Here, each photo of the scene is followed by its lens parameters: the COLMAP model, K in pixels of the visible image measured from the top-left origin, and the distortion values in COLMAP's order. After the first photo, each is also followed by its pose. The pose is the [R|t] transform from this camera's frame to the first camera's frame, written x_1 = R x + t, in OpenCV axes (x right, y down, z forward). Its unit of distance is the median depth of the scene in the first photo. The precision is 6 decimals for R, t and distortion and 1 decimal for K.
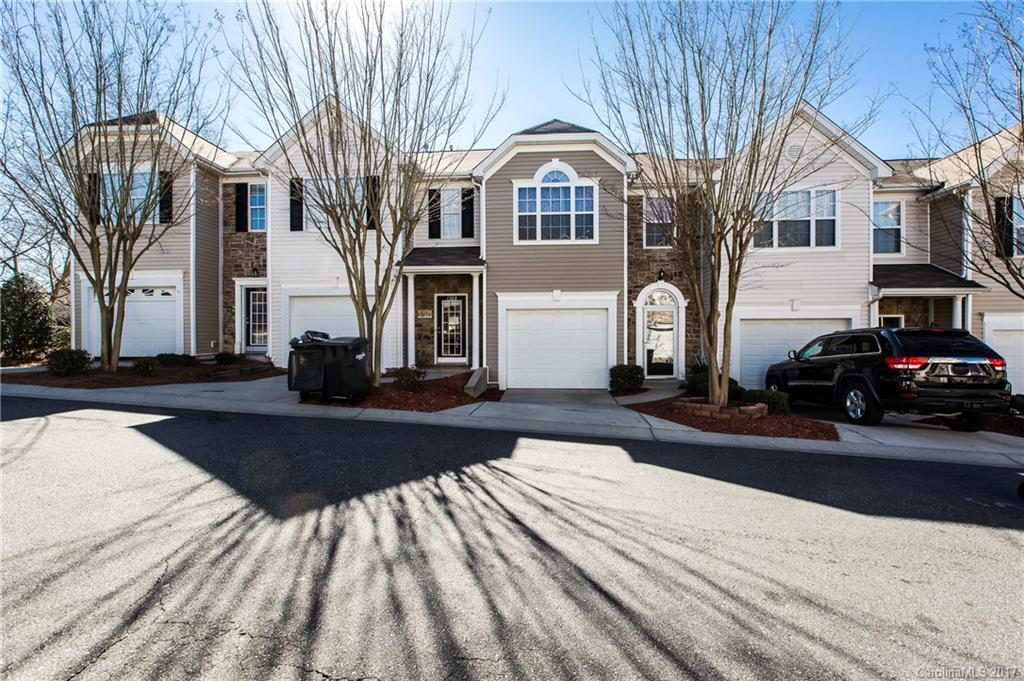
lens RADIAL K [[463.3, 0, 511.9], [0, 463.3, 332.6], [0, 0, 1]] dist [0.000254, 0.000223]
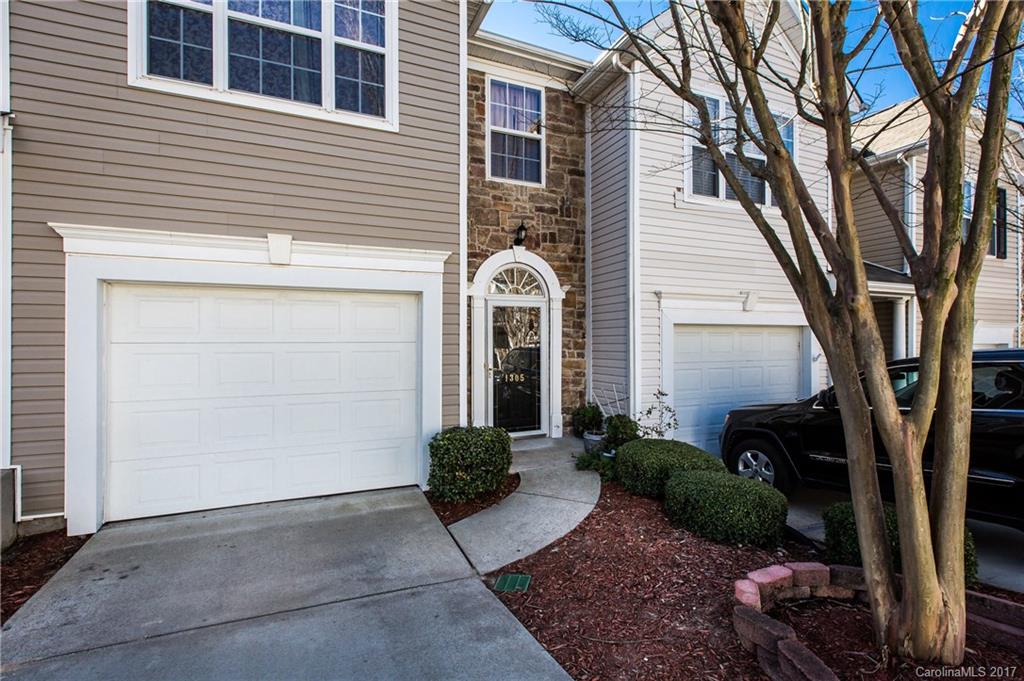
lens RADIAL K [[501.9, 0, 574.0], [0, 501.9, 339.8], [0, 0, 1]] dist [0.002465, 0.000599]
pose [[0.839998, 0.002518, 0.542583, 0.076692], [-0.000162, 0.999990, -0.004390, -0.007494], [-0.542589, 0.003599, 0.839991, 0.536098]]
